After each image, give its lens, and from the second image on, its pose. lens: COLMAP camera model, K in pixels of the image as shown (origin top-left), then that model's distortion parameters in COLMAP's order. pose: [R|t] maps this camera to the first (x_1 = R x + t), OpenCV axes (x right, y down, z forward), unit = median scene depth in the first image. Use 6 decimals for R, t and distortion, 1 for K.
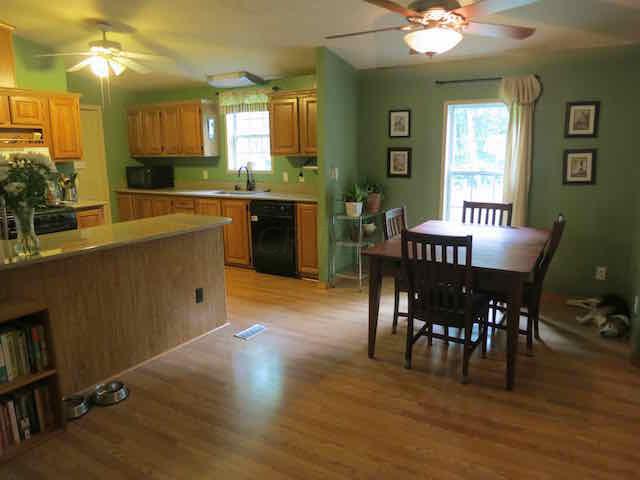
lens RADIAL K [[465.9, 0, 321.6], [0, 465.9, 239.1], [0, 0, 1]] dist [-0.028017, -0.011730]
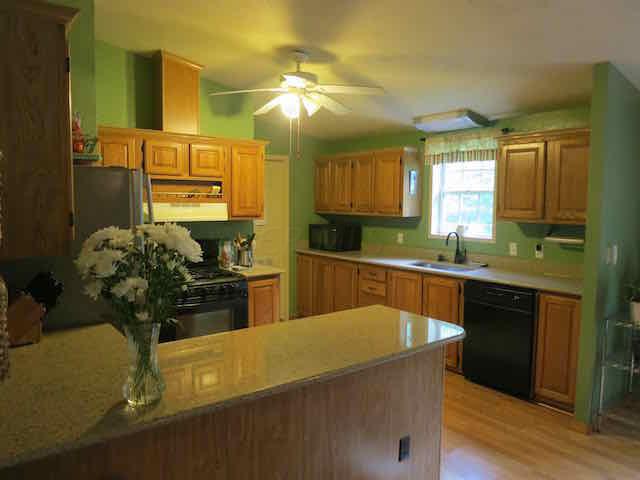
lens RADIAL K [[465.9, 0, 319.2], [0, 465.9, 240.2], [0, 0, 1]] dist [-0.028017, -0.011730]
pose [[0.932093, 0.048411, -0.358968, -0.114178], [-0.085633, 0.992387, -0.088518, -0.065363], [0.351950, 0.113247, 0.929143, 0.251101]]
